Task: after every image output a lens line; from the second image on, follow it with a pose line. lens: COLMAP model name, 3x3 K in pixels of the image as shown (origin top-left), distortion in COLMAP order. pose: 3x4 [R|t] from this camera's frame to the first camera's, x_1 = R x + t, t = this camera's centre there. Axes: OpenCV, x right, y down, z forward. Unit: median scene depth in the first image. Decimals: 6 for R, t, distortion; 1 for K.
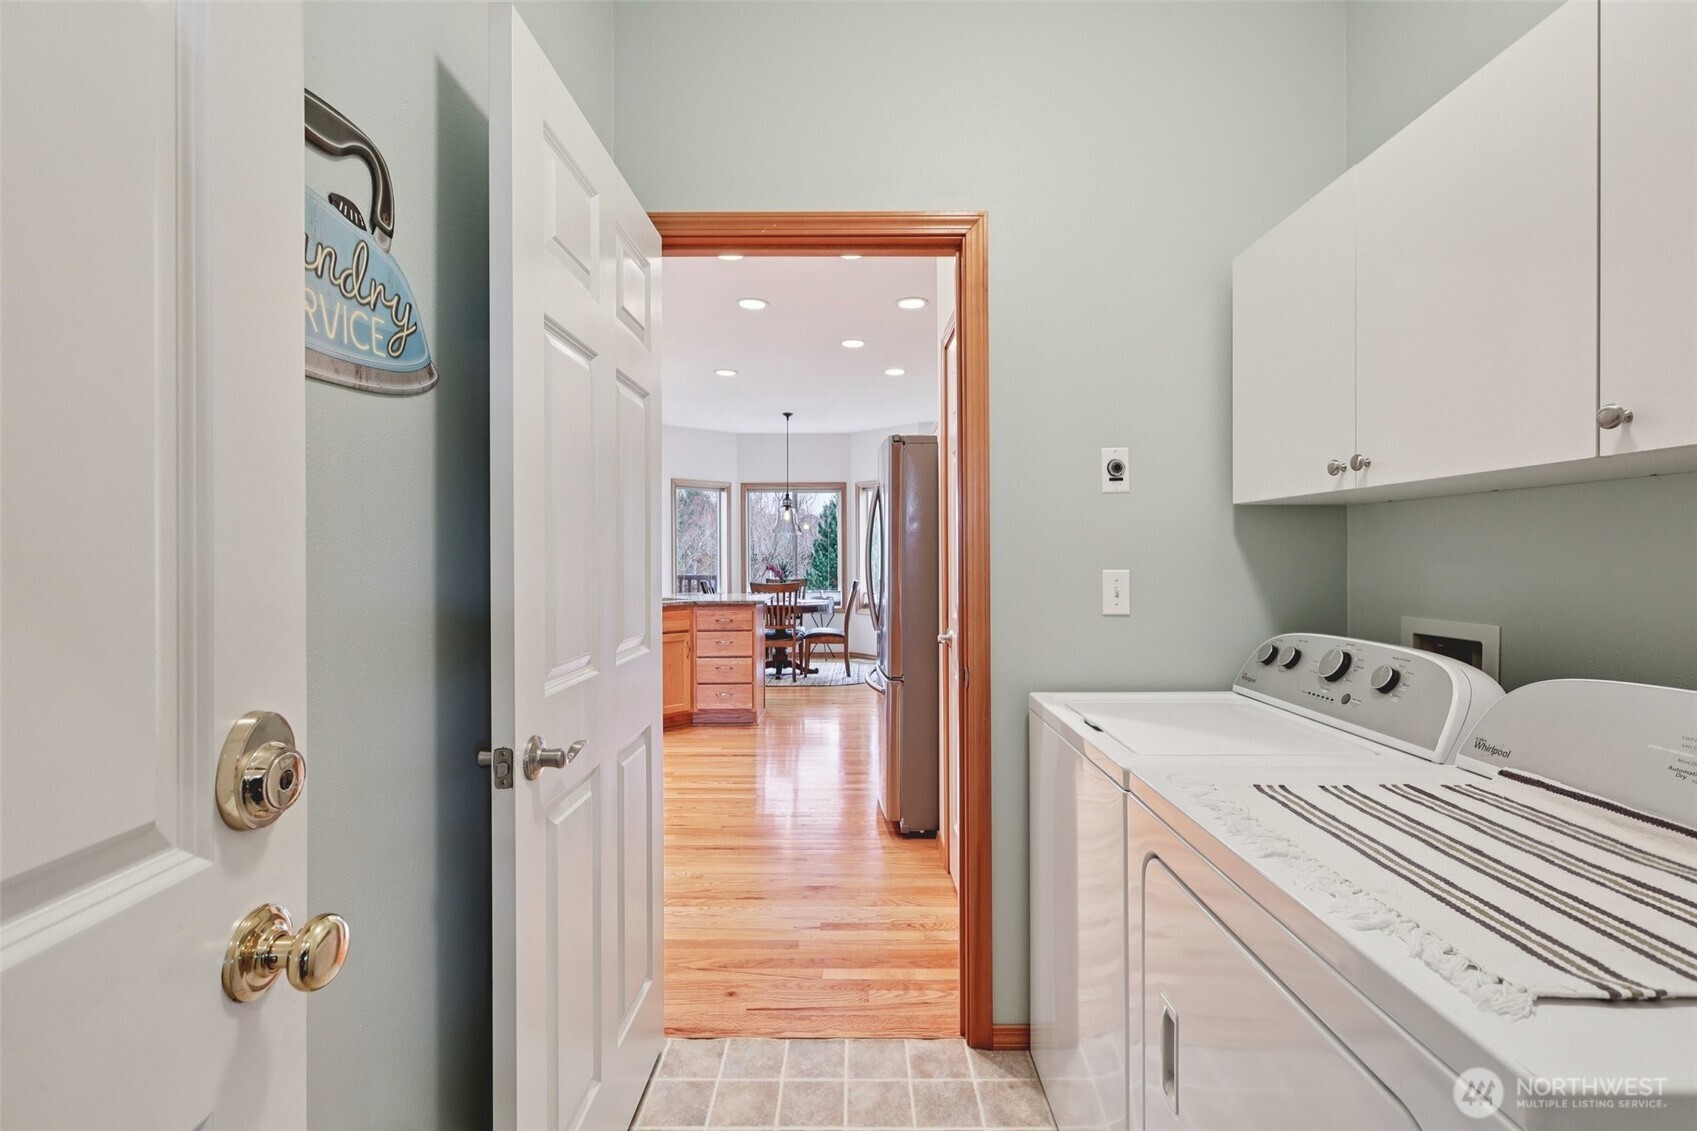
lens RADIAL K [[754.5, 0, 845.5], [0, 754.5, 559.0], [0, 0, 1]] dist [-0.000938, 0.000880]
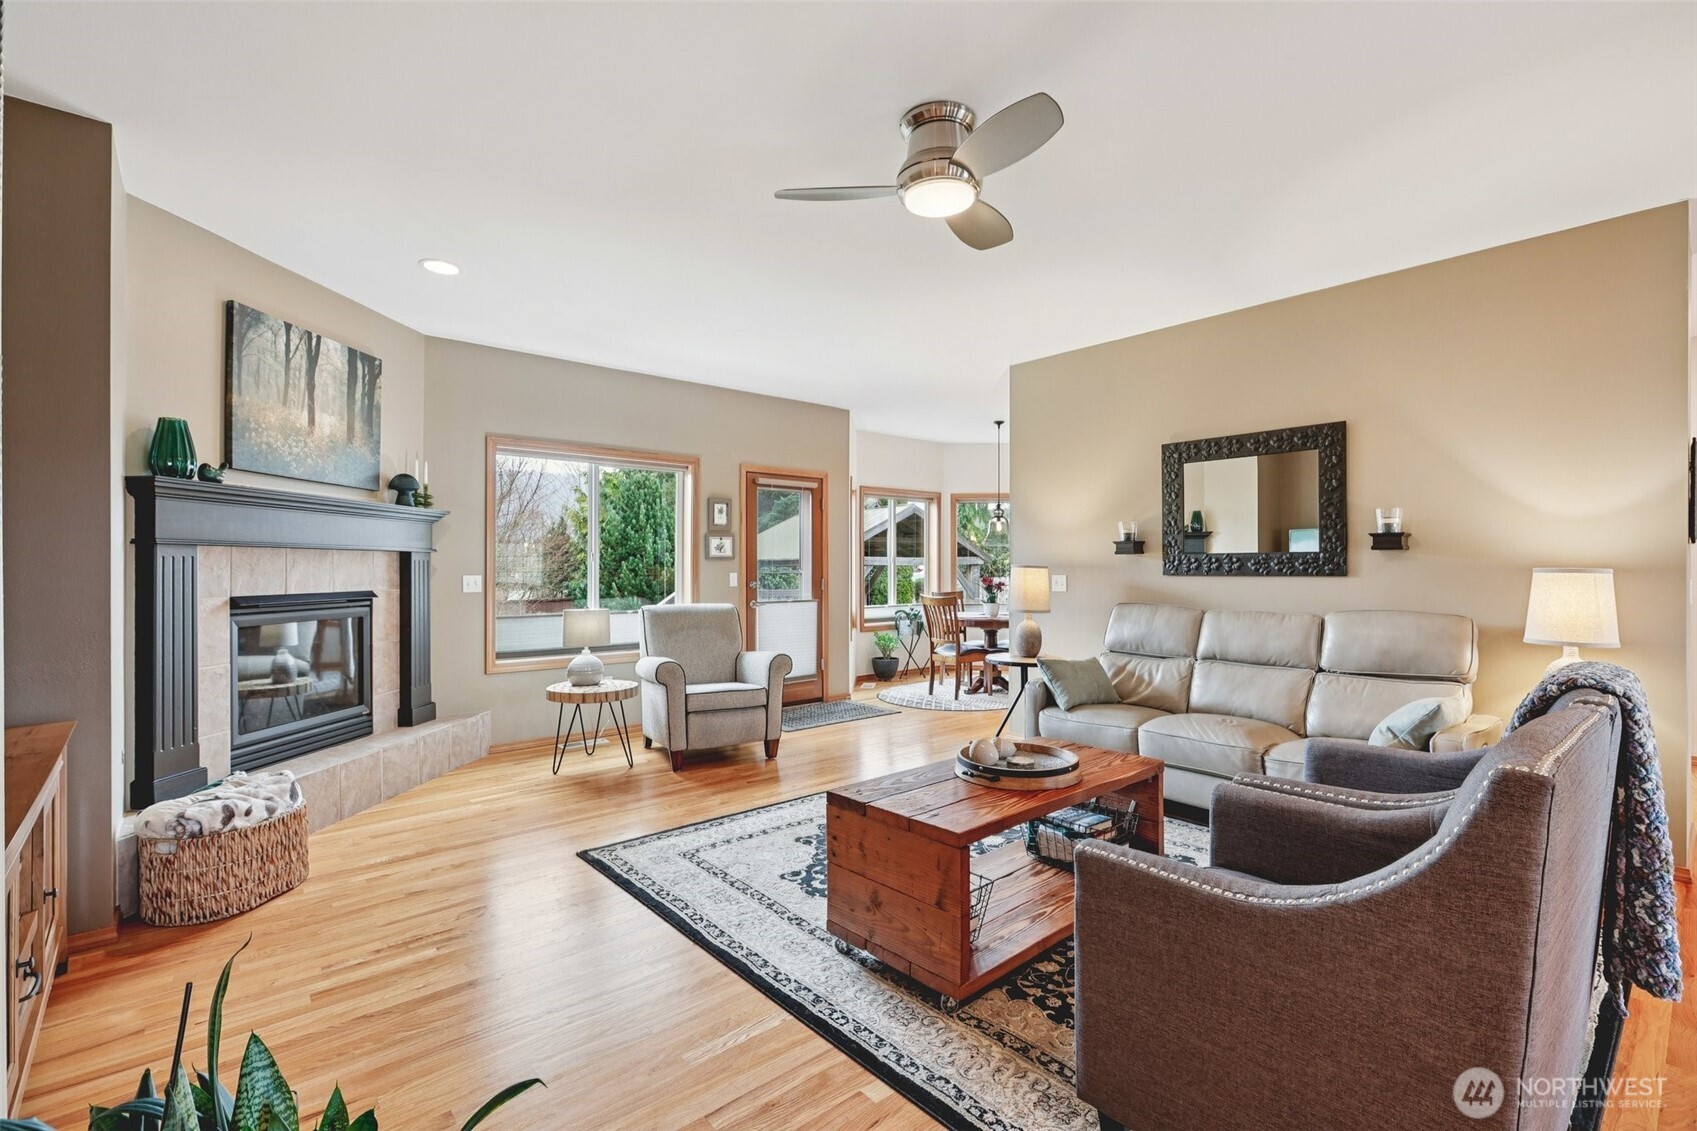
lens RADIAL K [[754.5, 0, 855.6], [0, 754.5, 566.6], [0, 0, 1]] dist [-0.000938, 0.000880]
pose [[0.749238, 0.003586, 0.662291, -0.819512], [-0.001504, 0.999992, -0.003714, -0.001690], [-0.662299, 0.001786, 0.749237, 0.366551]]
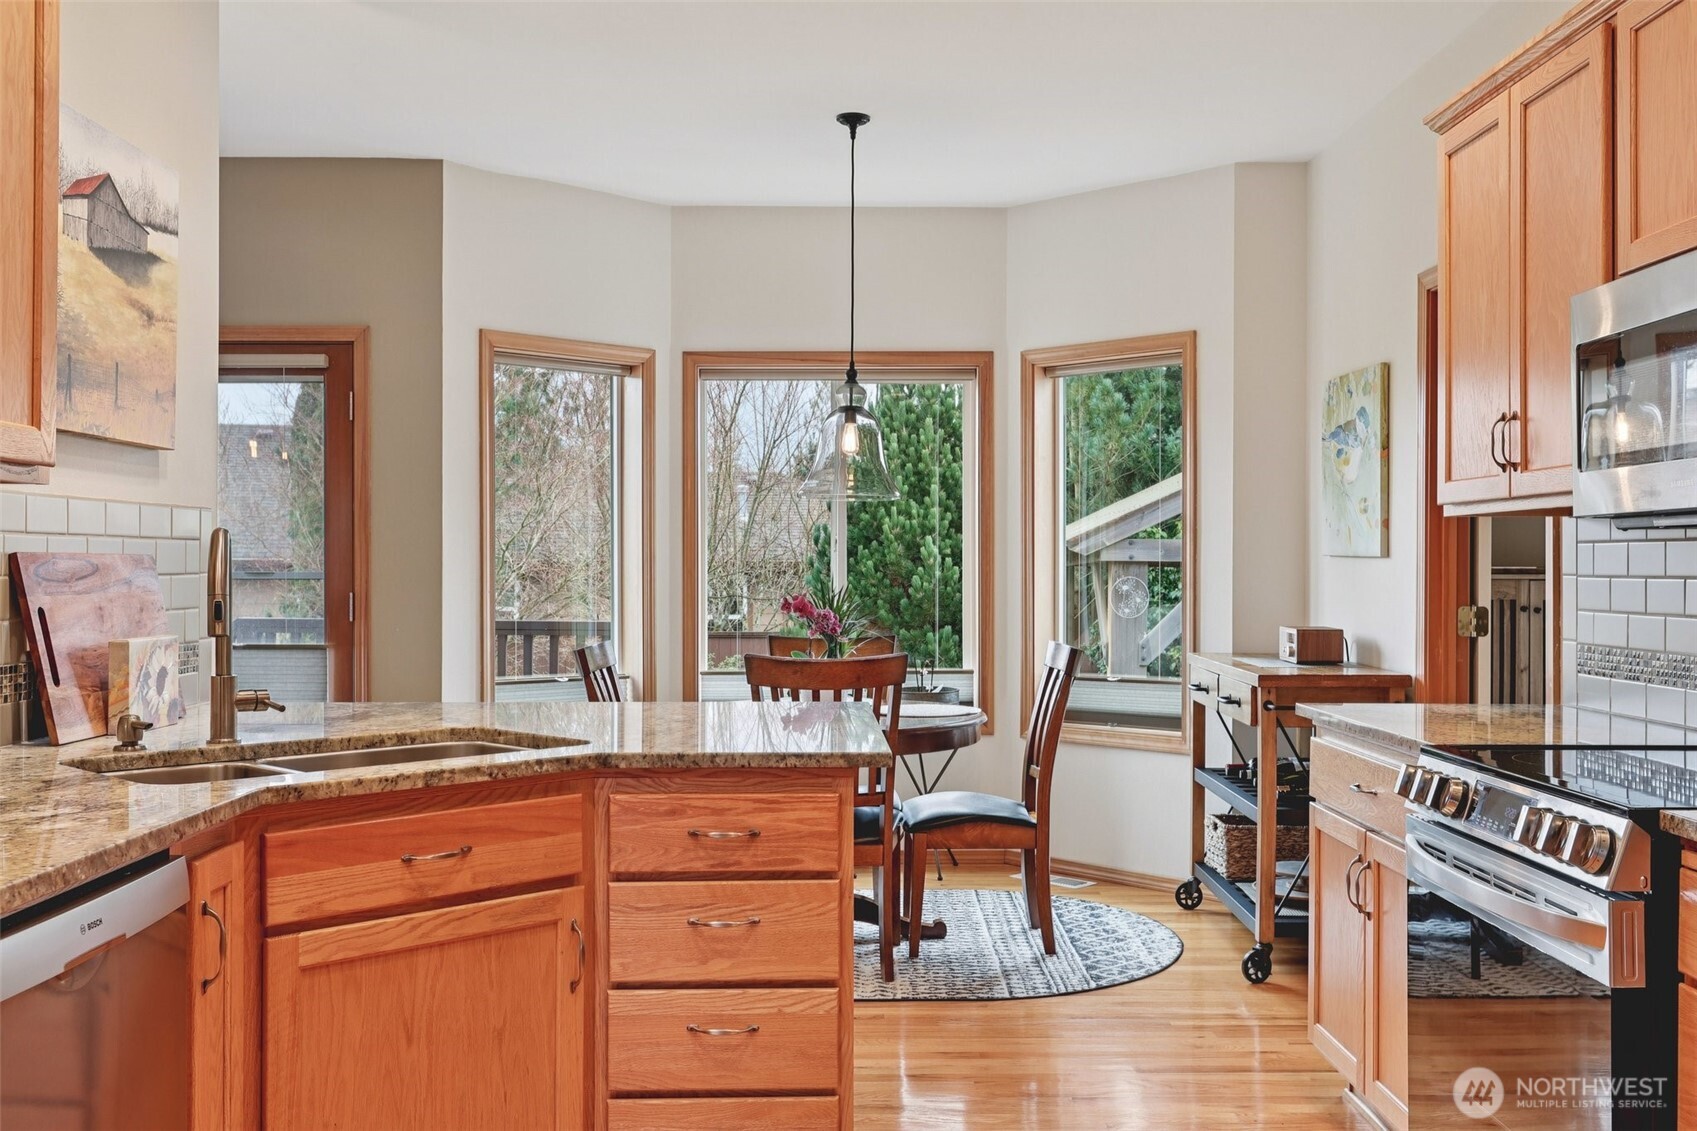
lens RADIAL K [[1560.7, 0, 854.9], [0, 1560.7, 571.4], [0, 0, 1]] dist [0.010482, 0.000000]
pose [[0.999739, 0.001852, 0.022759, -0.085582], [-0.001846, 0.999998, -0.000283, -0.001827], [-0.022760, 0.000241, 0.999741, 0.327518]]
